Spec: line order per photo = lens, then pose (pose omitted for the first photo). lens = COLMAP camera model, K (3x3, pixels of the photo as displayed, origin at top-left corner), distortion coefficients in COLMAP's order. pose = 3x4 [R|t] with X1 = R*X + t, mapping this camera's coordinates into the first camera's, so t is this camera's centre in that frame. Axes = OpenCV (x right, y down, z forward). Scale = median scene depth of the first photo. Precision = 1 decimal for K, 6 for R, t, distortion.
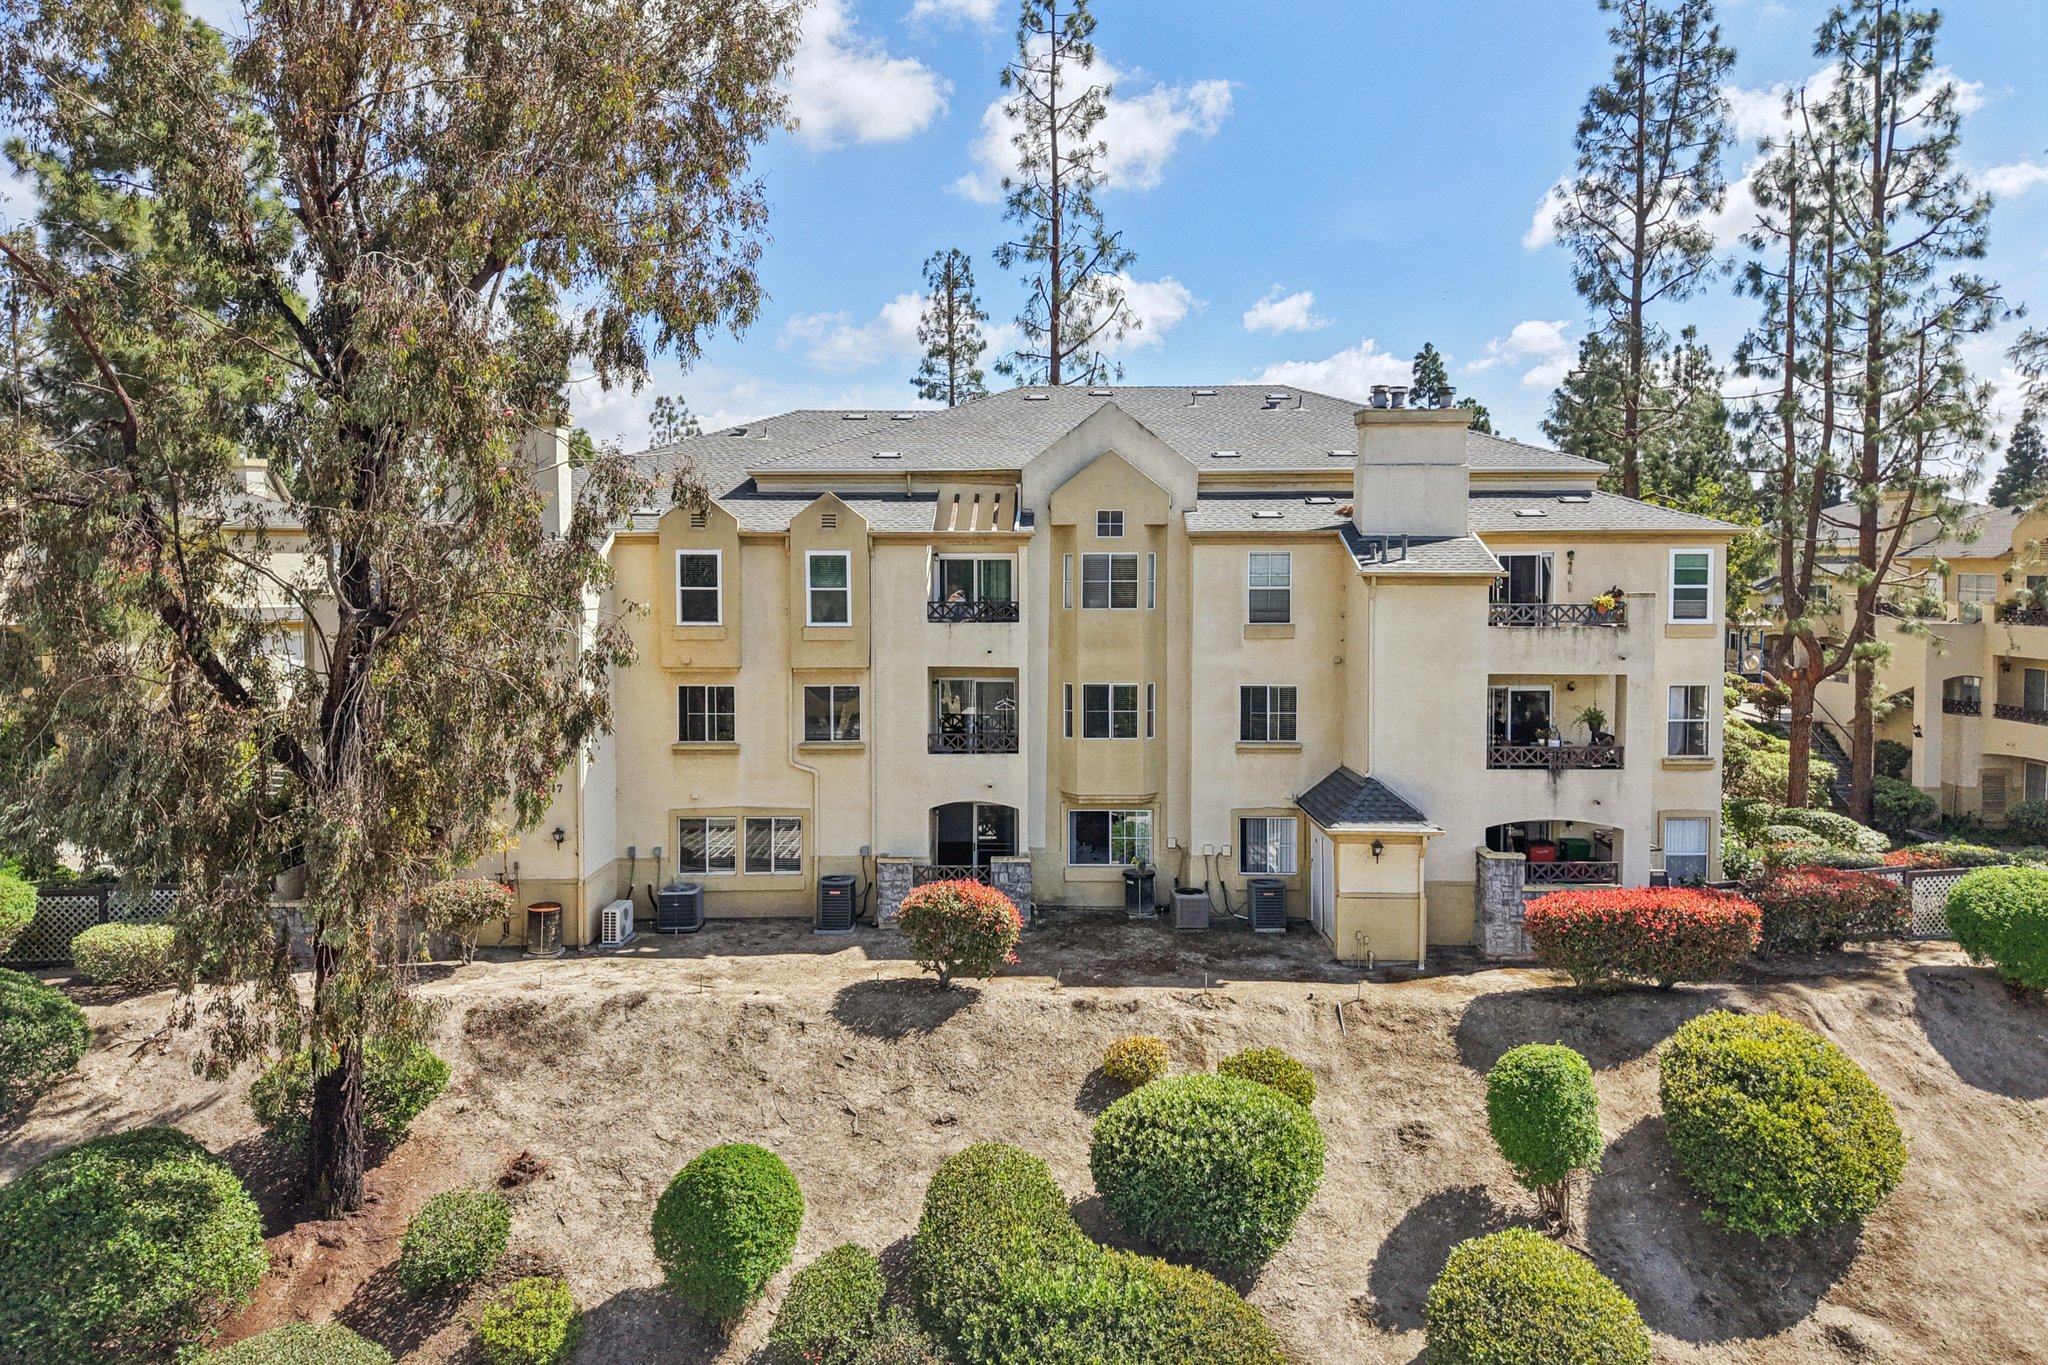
lens RADIAL K [[1375.3, 0, 1012.4], [0, 1375.3, 657.5], [0, 0, 1]] dist [0.044532, -0.050764]
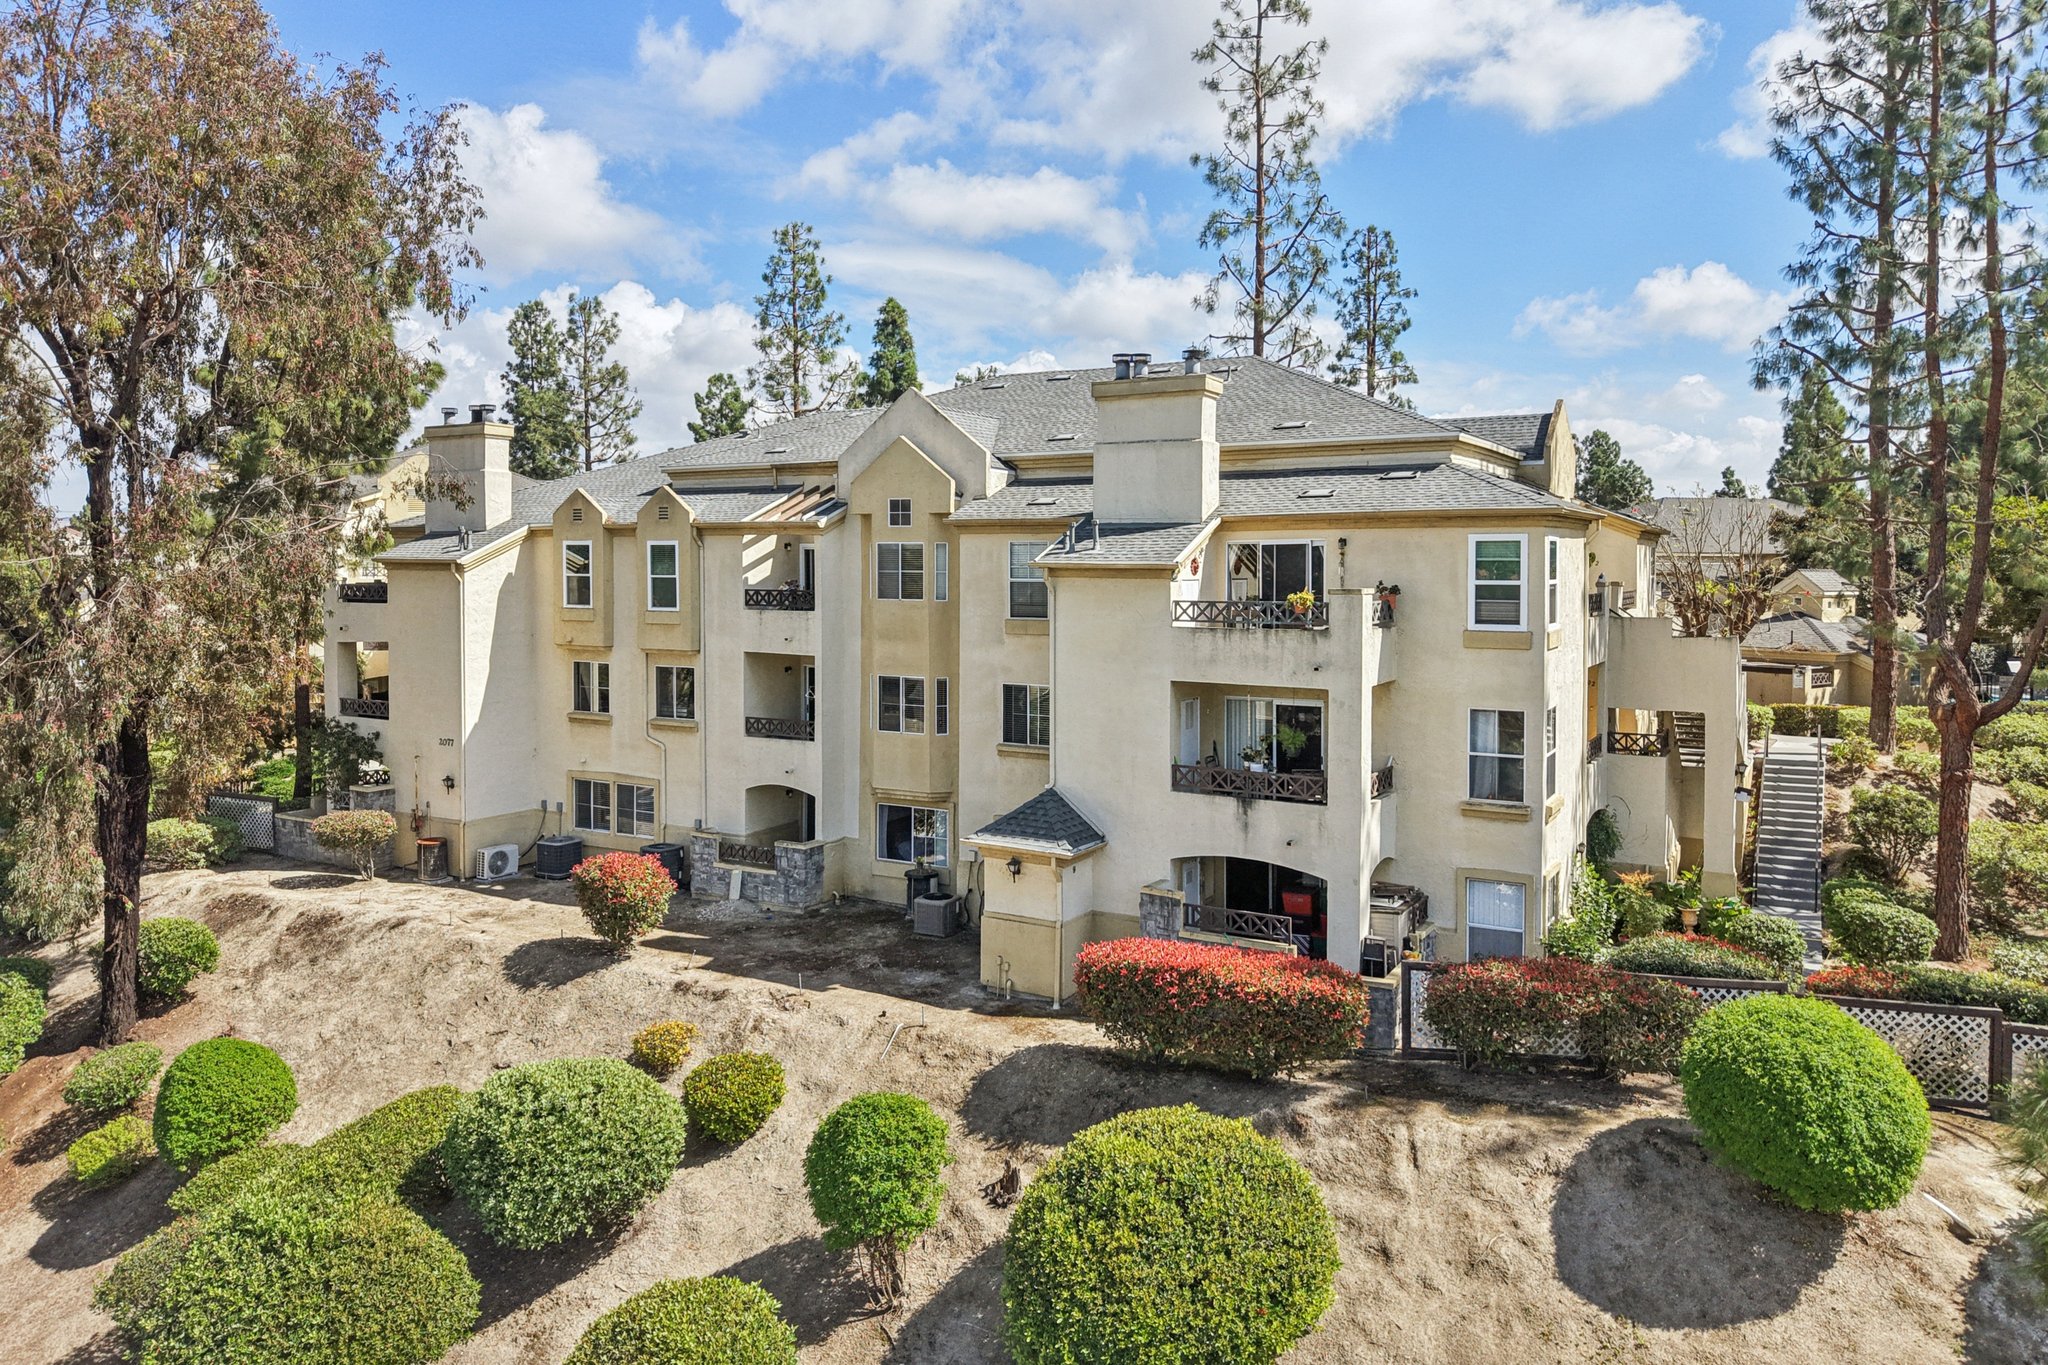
lens RADIAL K [[1375.3, 0, 1012.4], [0, 1375.3, 657.5], [0, 0, 1]] dist [0.044532, -0.050764]
pose [[0.874215, 0.036543, -0.484163, 0.619159], [-0.036255, 0.999293, 0.009960, -0.006872], [0.484184, 0.008846, 0.874921, 0.183911]]
